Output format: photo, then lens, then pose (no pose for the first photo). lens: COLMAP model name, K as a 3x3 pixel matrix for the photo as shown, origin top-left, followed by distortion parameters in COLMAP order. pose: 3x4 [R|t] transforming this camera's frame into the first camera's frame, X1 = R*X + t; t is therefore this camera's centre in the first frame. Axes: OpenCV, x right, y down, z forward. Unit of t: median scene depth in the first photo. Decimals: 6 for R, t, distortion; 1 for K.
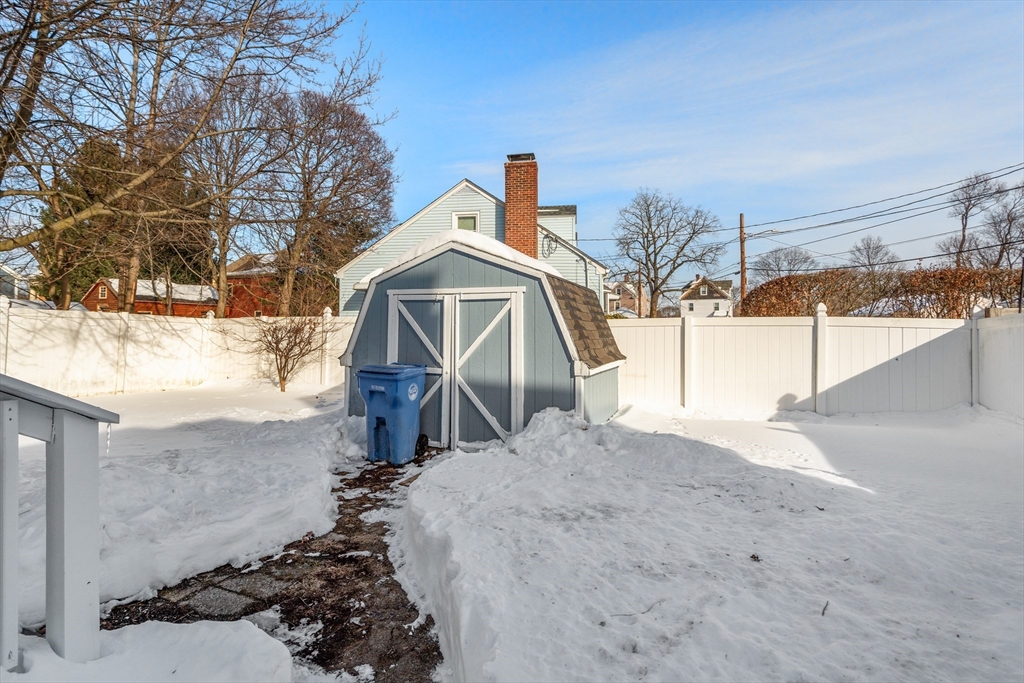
lens RADIAL K [[471.6, 0, 508.2], [0, 471.6, 333.3], [0, 0, 1]] dist [-0.011082, -0.000937]
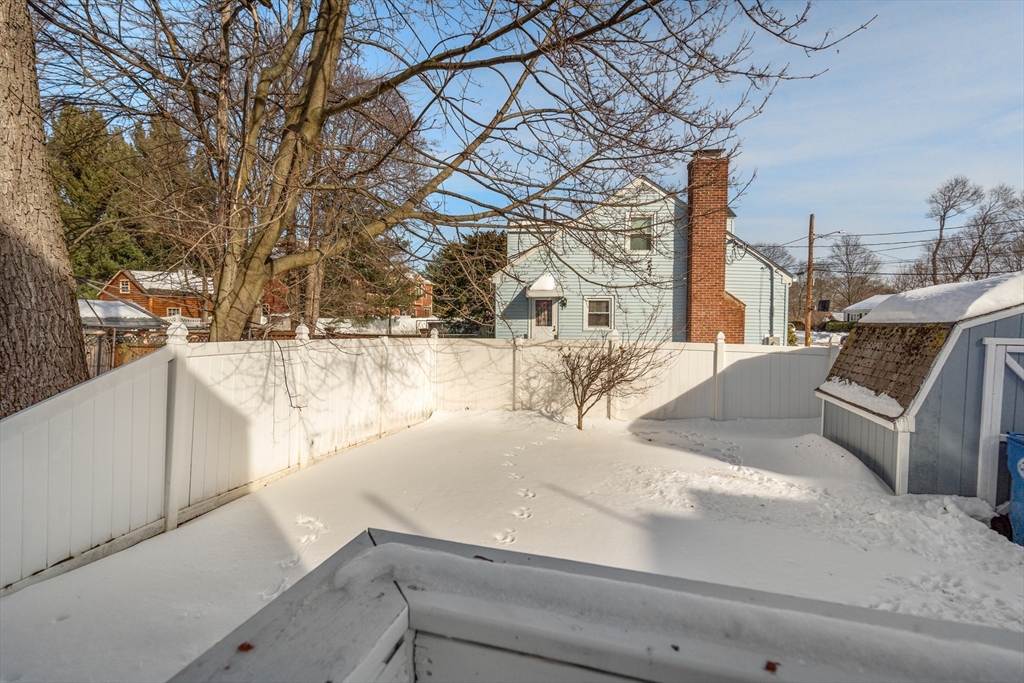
lens RADIAL K [[471.6, 0, 512.0], [0, 471.6, 341.2], [0, 0, 1]] dist [-0.011082, -0.000937]
pose [[0.995229, -0.003904, 0.097488, -0.685228], [-0.000029, 0.999187, 0.040308, -0.070670], [-0.097567, -0.040119, 0.994420, 0.157042]]
